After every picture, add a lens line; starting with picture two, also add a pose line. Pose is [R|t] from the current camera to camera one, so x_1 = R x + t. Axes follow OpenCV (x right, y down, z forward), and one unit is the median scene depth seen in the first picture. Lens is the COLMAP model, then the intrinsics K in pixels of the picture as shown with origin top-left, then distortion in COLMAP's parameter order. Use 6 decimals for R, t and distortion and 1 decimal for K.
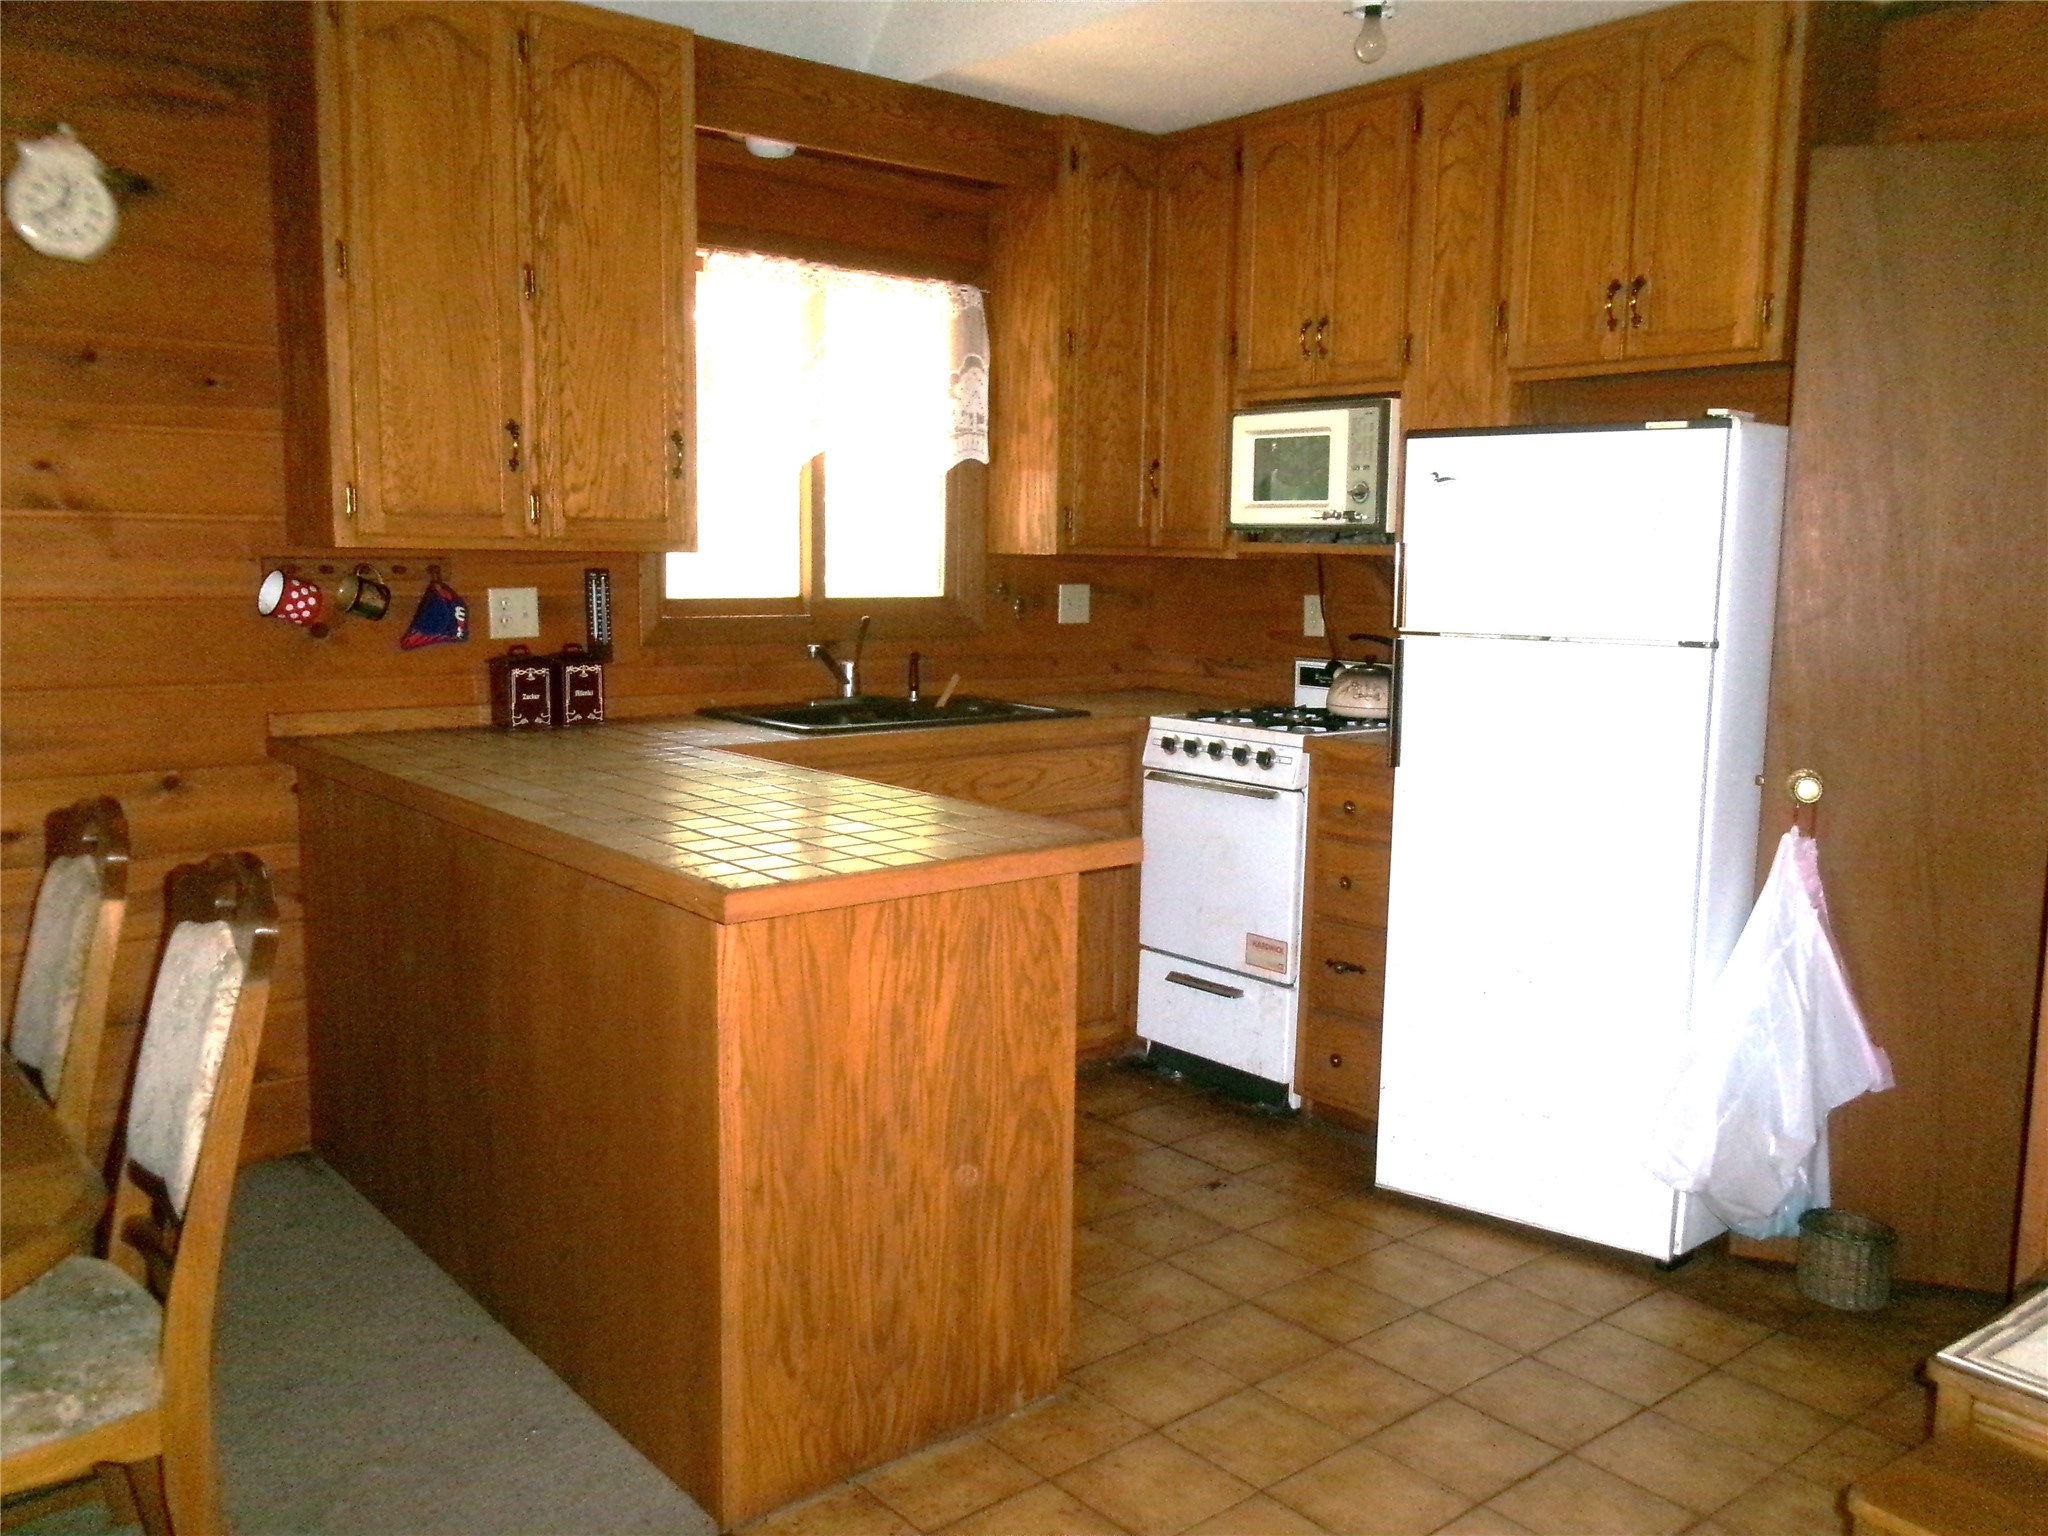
lens RADIAL K [[1675.6, 0, 1026.5], [0, 1675.6, 772.7], [0, 0, 1]] dist [-0.013896, 0.009055]
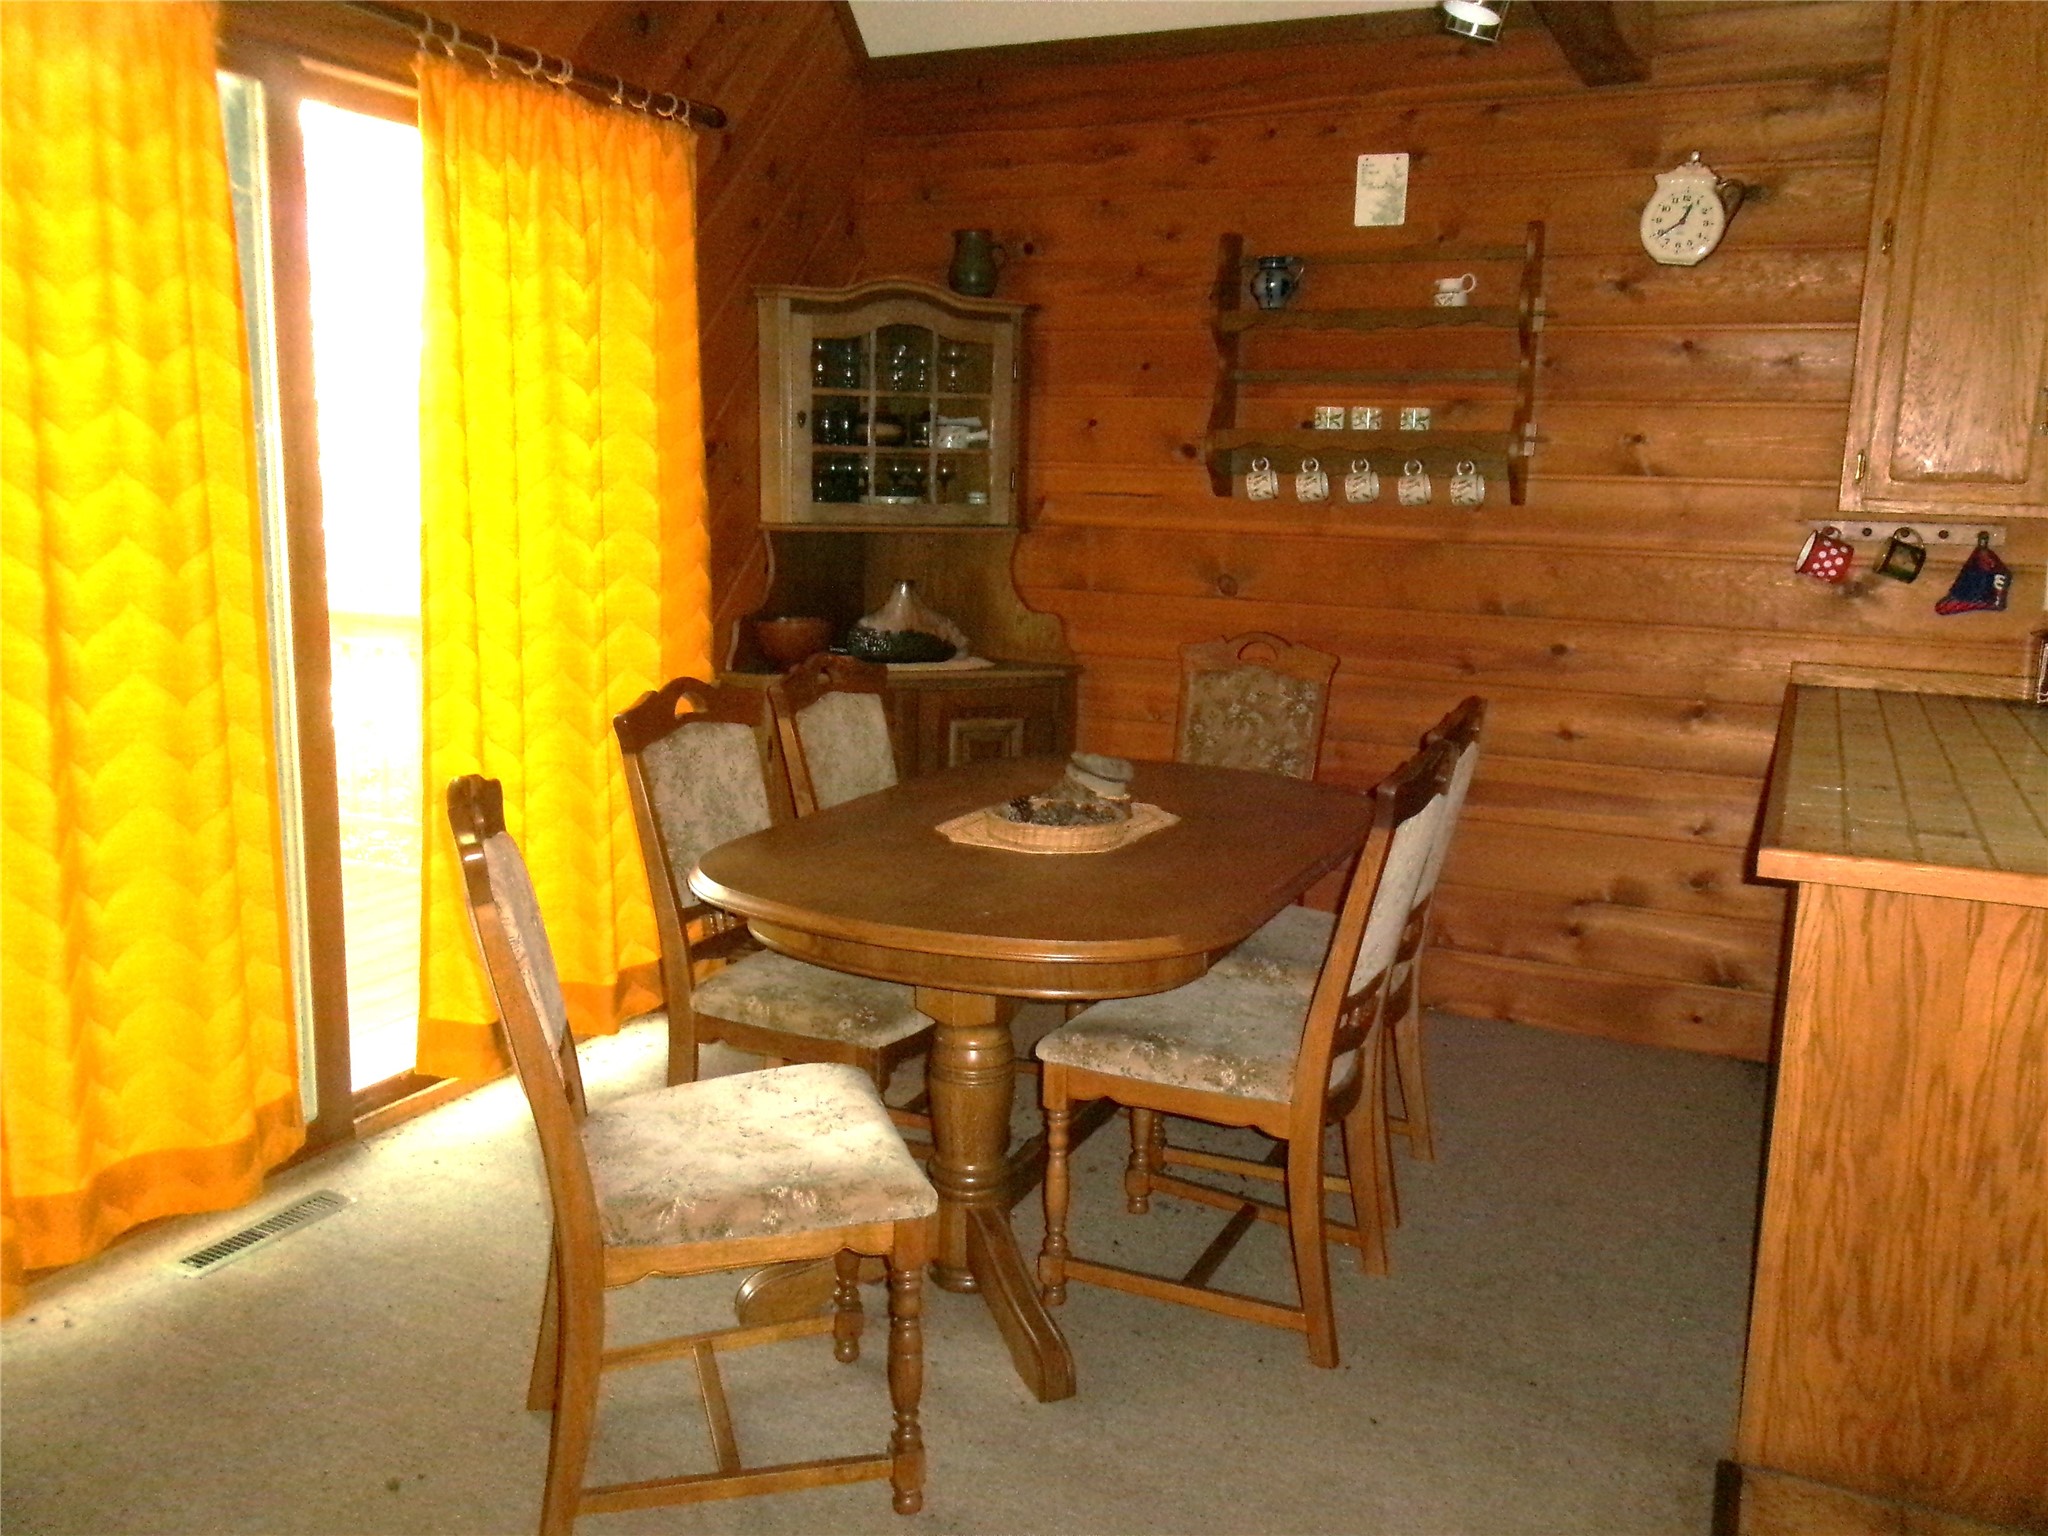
lens RADIAL K [[1675.6, 0, 1026.3], [0, 1675.6, 766.5], [0, 0, 1]] dist [-0.013896, 0.009055]
pose [[0.418641, 0.153492, -0.895087, 0.463778], [-0.136038, 0.985092, 0.105301, -0.020695], [0.897905, 0.077682, 0.433280, 0.110453]]
